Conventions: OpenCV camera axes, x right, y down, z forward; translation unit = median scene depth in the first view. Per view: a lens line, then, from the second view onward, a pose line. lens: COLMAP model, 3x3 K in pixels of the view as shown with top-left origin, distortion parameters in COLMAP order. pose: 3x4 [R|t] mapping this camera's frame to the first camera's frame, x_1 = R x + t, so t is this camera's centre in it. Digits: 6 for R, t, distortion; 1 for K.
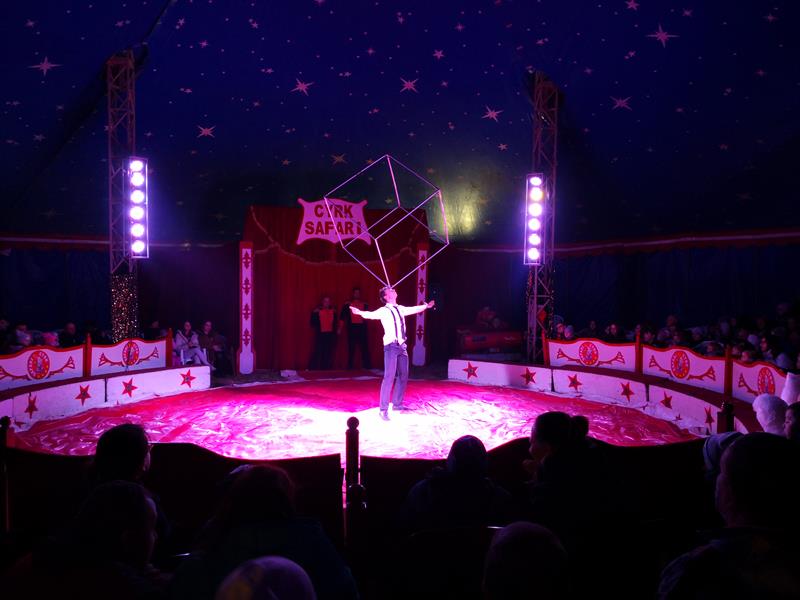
lens RADIAL K [[635.1, 0, 397.6], [0, 635.1, 300.9], [0, 0, 1]] dist [0.014378, -0.013074]
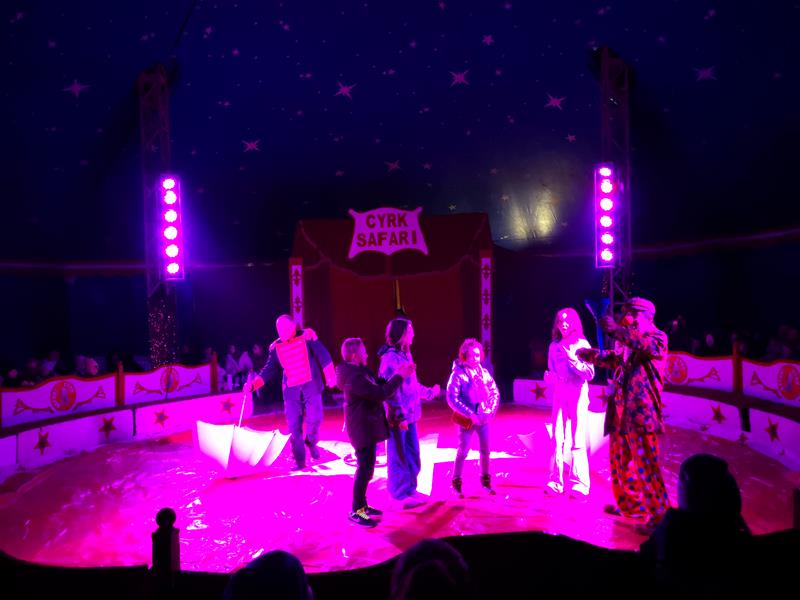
lens RADIAL K [[635.1, 0, 402.2], [0, 635.1, 299.3], [0, 0, 1]] dist [0.014378, -0.013074]
pose [[0.987798, -0.039387, -0.150675, 0.067003], [0.035788, 0.999007, -0.026526, -0.000566], [0.151570, 0.020810, 0.988227, 0.100021]]
